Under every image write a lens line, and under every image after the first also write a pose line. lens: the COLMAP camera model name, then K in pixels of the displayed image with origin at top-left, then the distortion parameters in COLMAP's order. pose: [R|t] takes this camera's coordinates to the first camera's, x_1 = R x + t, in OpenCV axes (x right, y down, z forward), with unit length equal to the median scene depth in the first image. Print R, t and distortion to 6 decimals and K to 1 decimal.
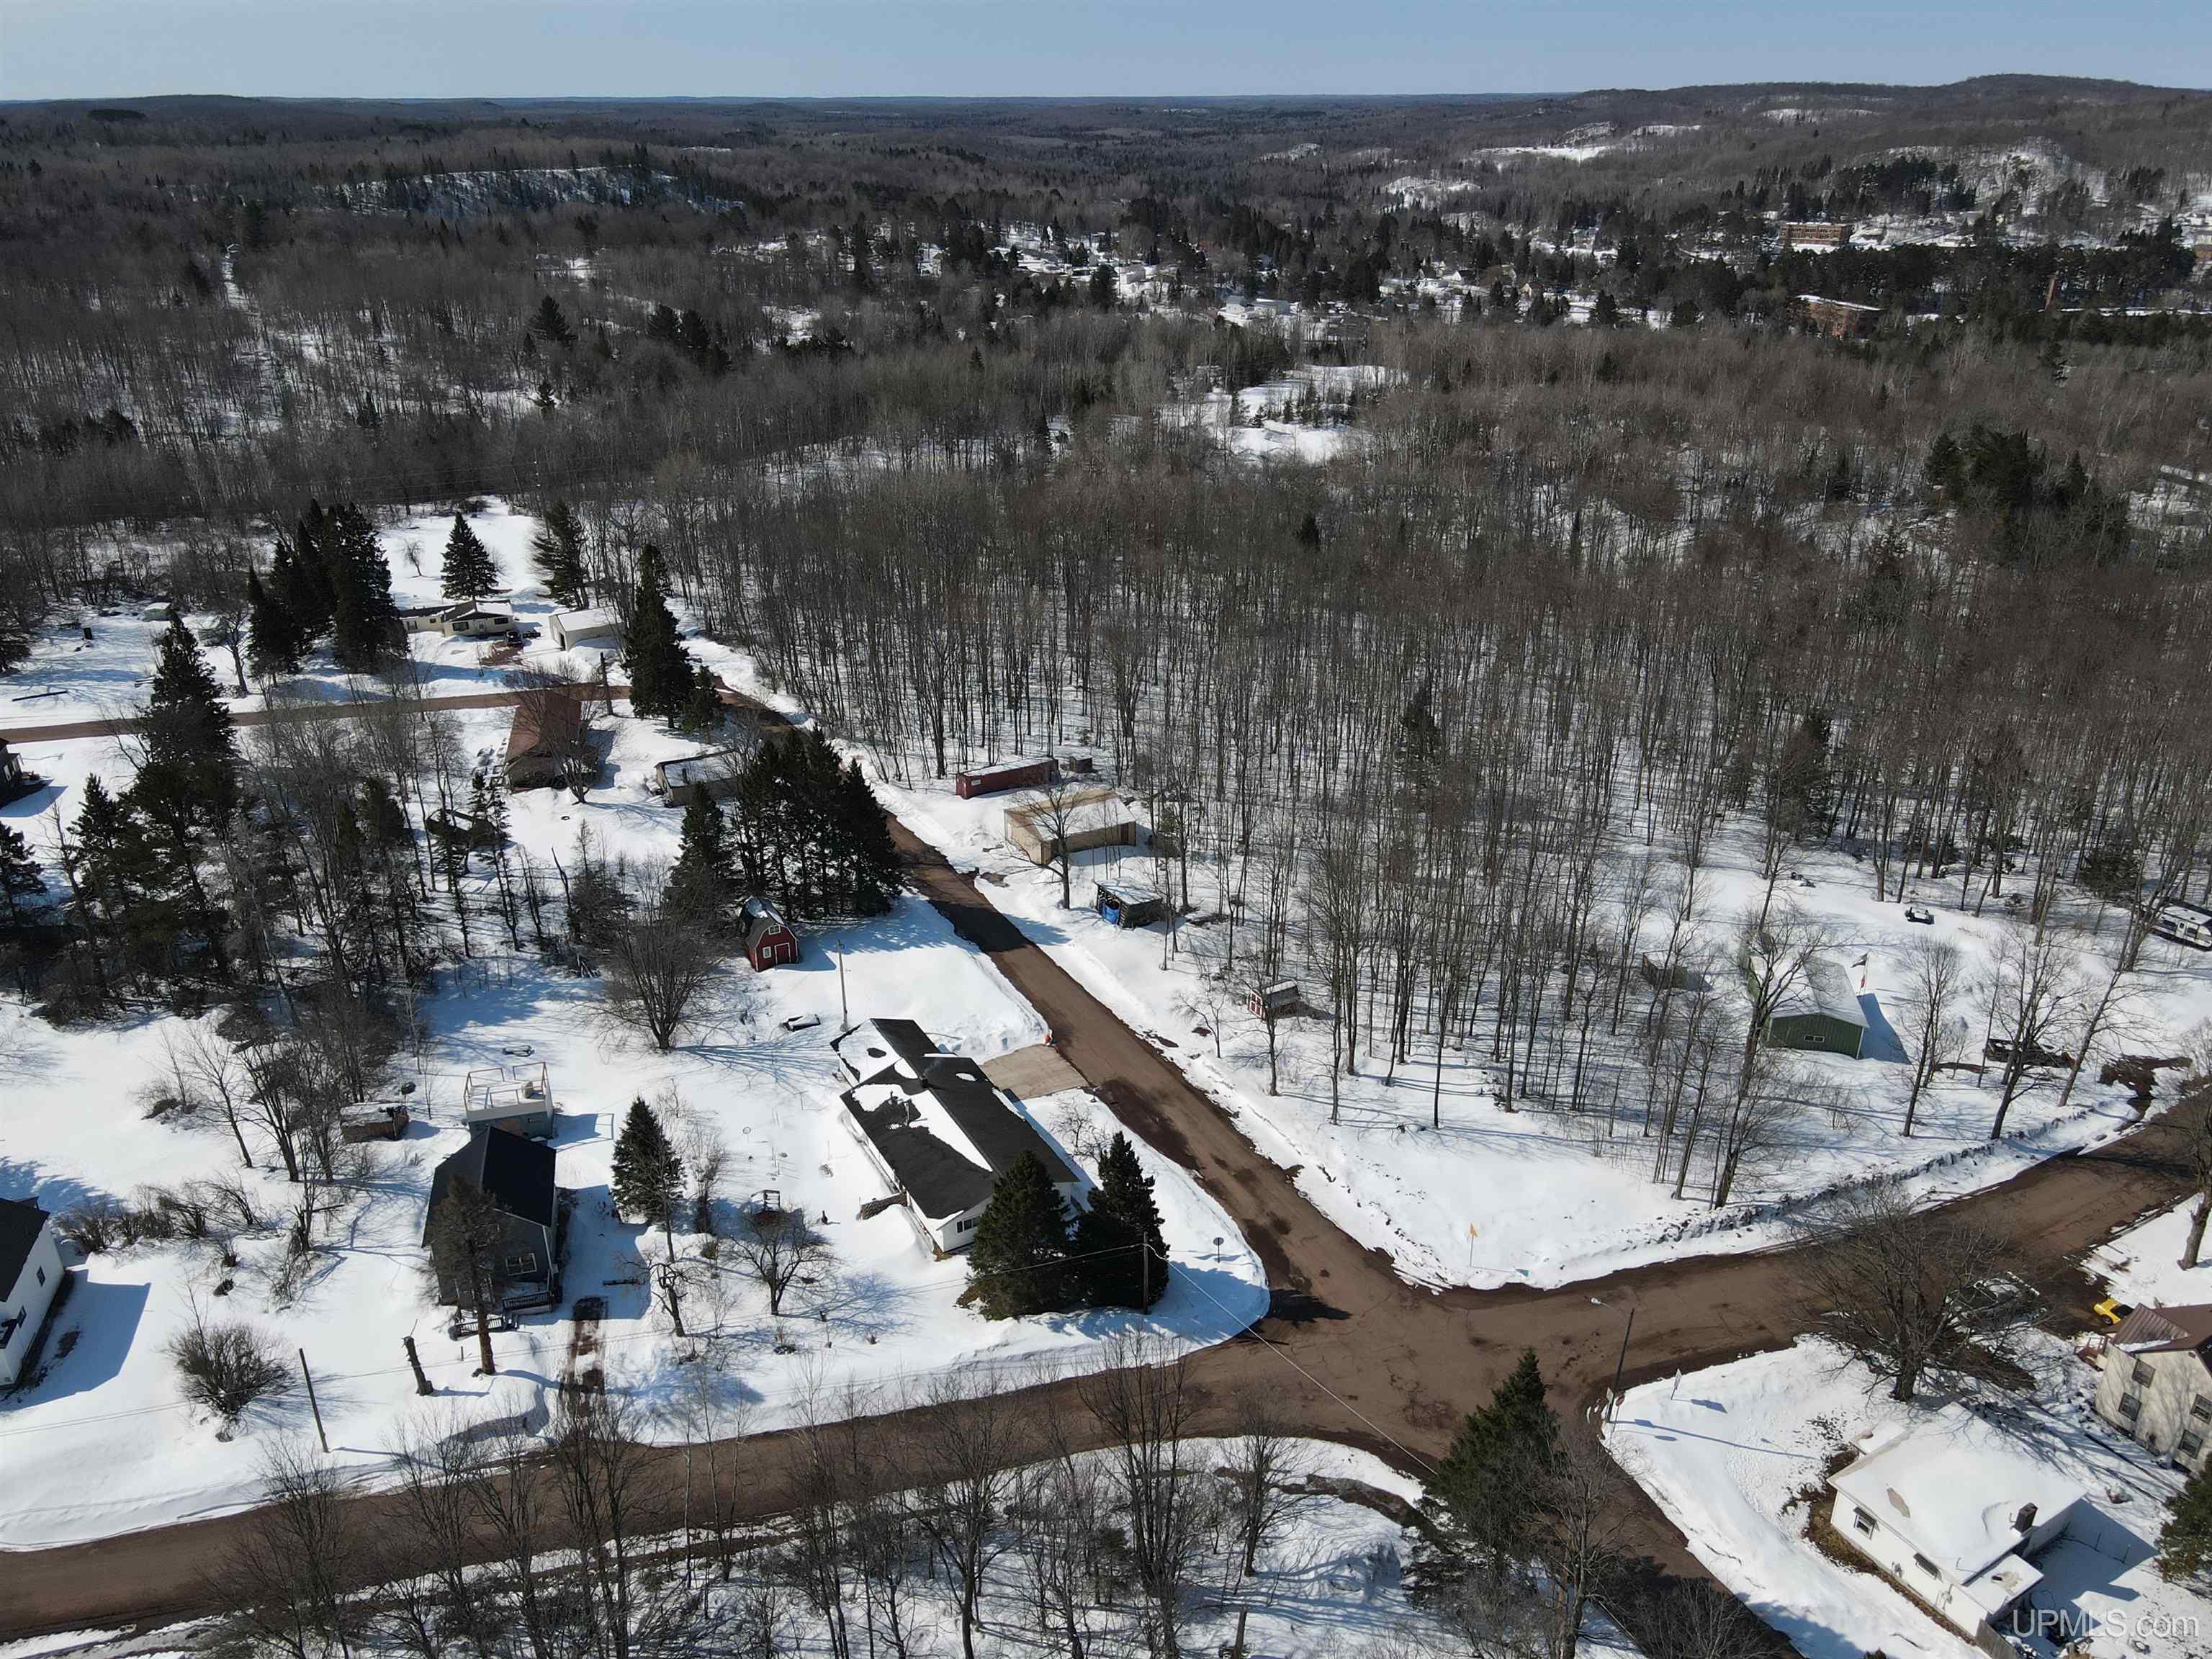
lens RADIAL K [[1610.7, 0, 1106.0], [0, 1610.7, 829.5], [0, 0, 1]] dist [0.001401, 0.014183]
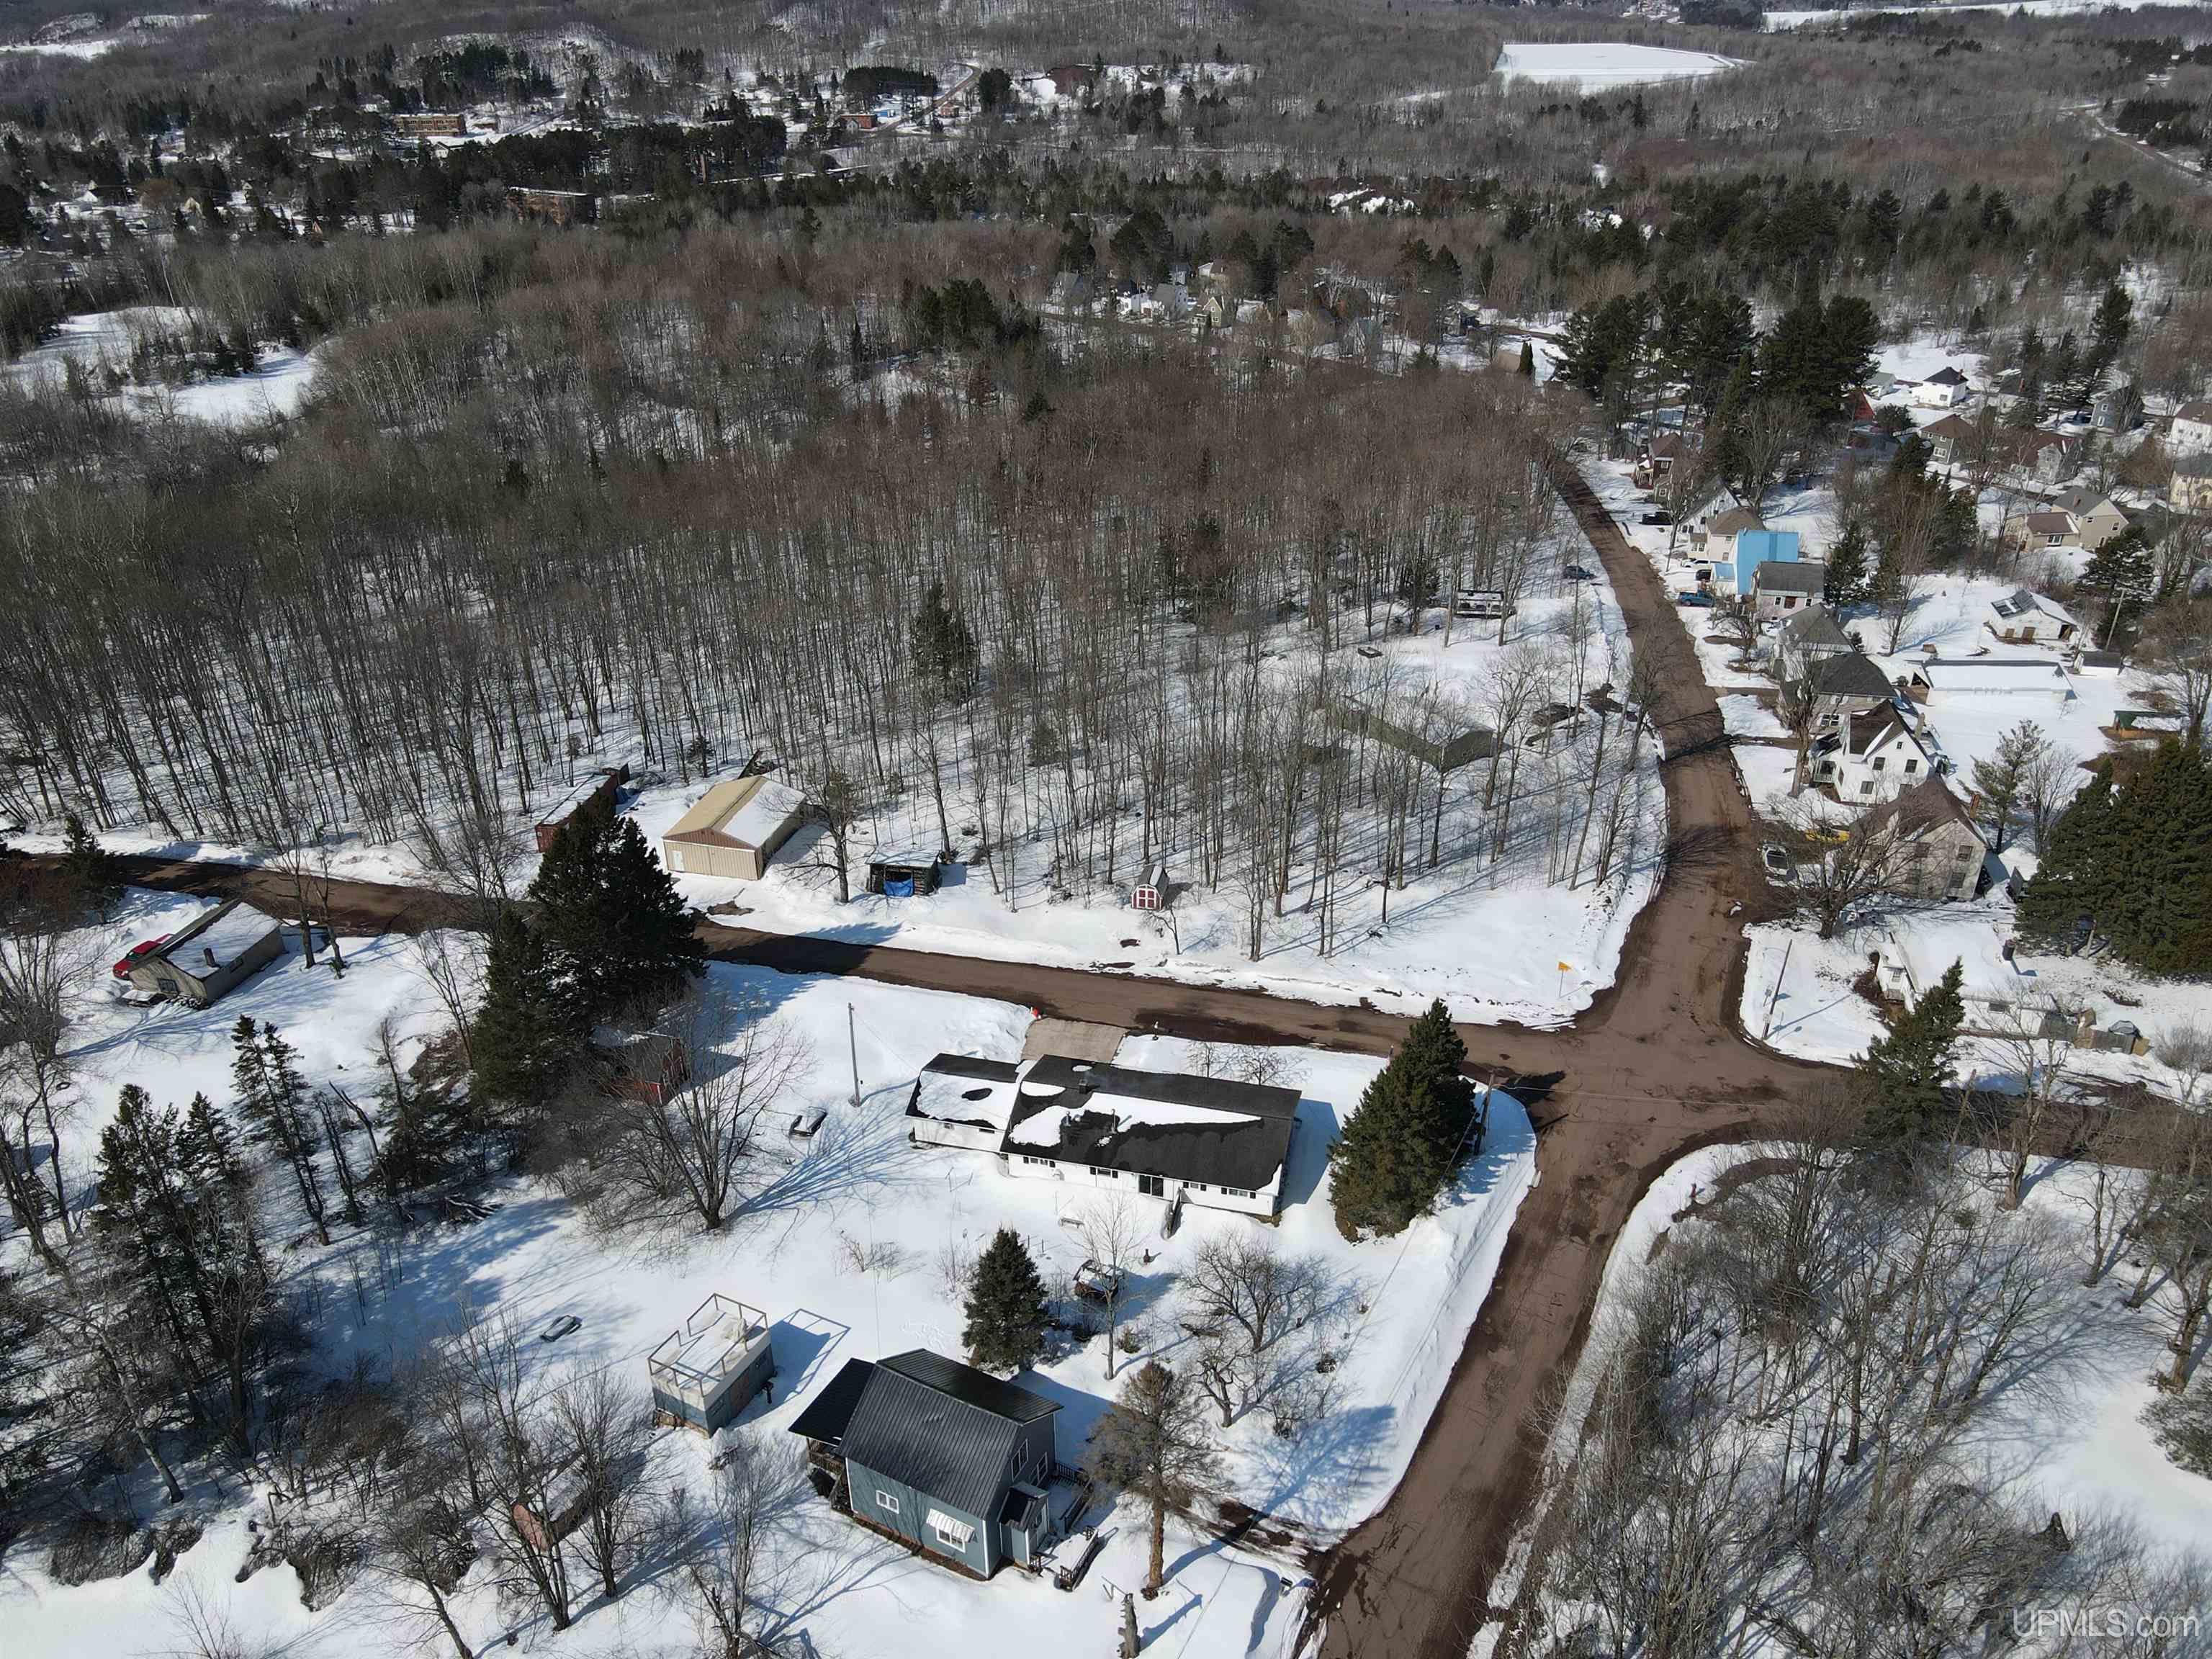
lens RADIAL K [[1610.7, 0, 1106.0], [0, 1610.7, 829.5], [0, 0, 1]] dist [0.001401, 0.014183]
pose [[0.682886, -0.344610, 0.644136, -0.570221], [0.308491, 0.935302, 0.173333, -0.115500], [-0.662193, 0.080343, 0.745013, 0.285302]]
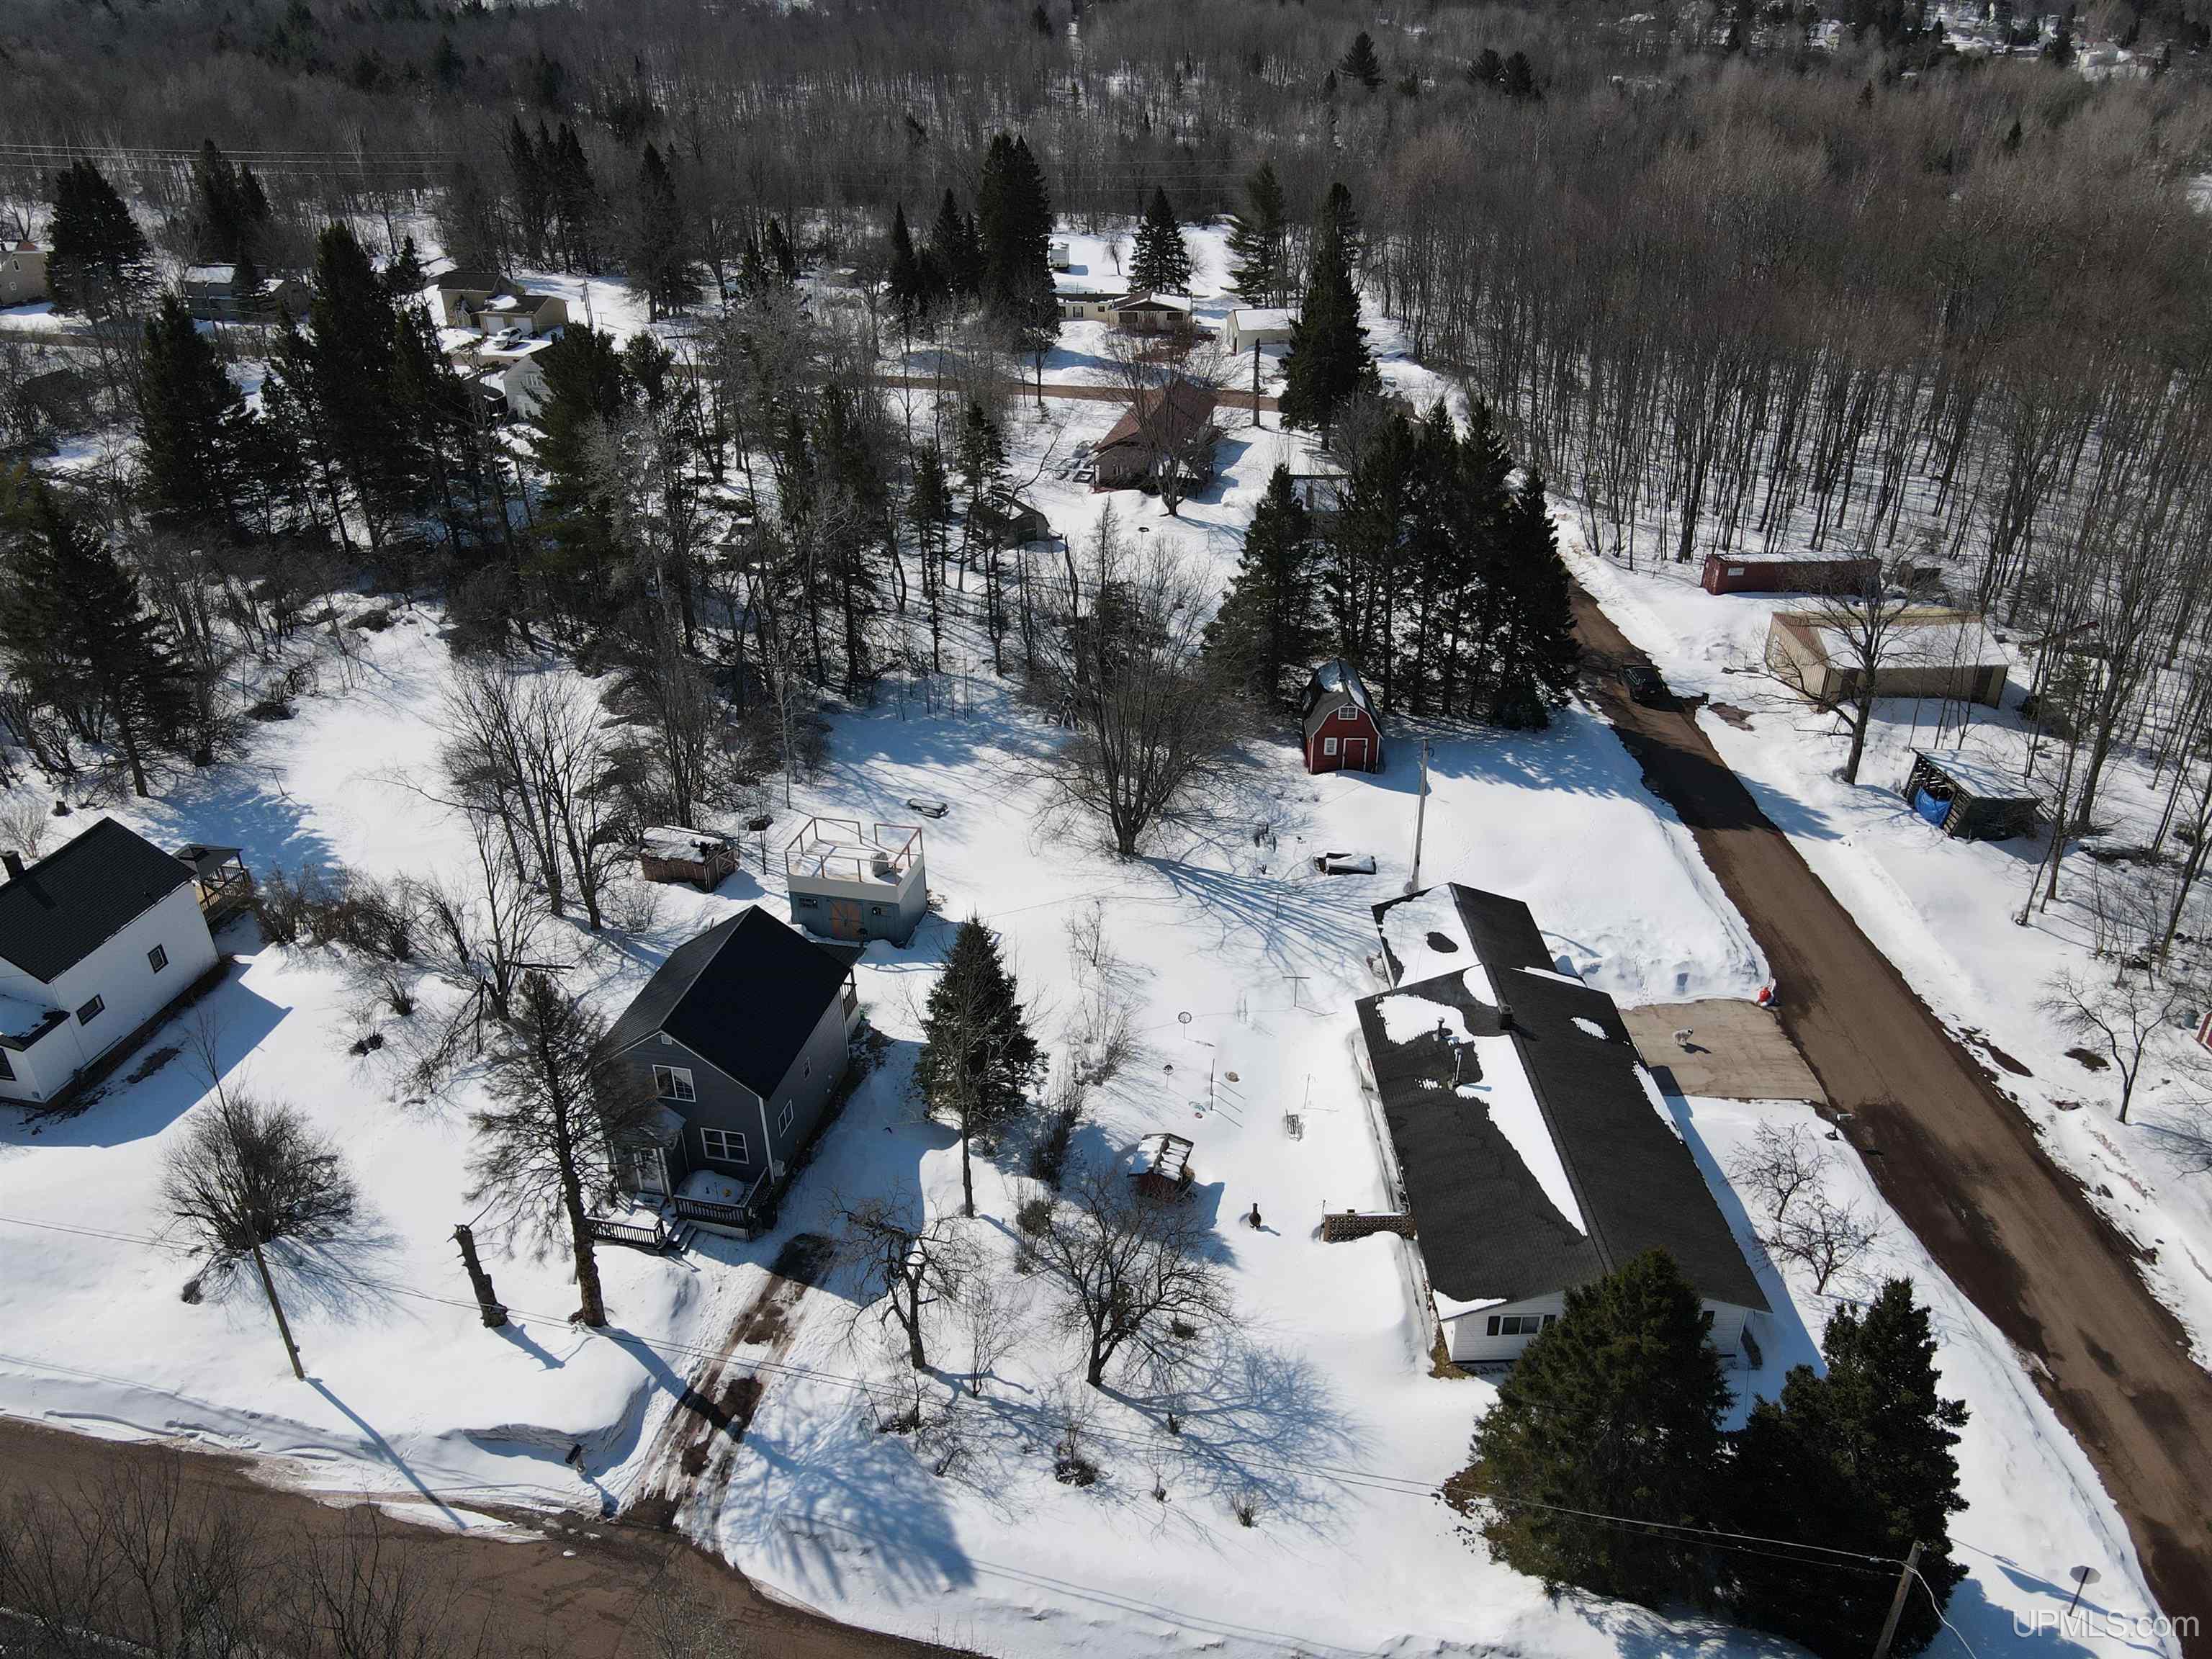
lens RADIAL K [[1610.7, 0, 1106.0], [0, 1610.7, 829.5], [0, 0, 1]] dist [0.001401, 0.014183]
pose [[0.884240, 0.217364, -0.413367, -0.020298], [-0.180211, 0.975345, 0.127381, 0.046450], [0.430863, -0.038142, 0.901611, 0.417890]]
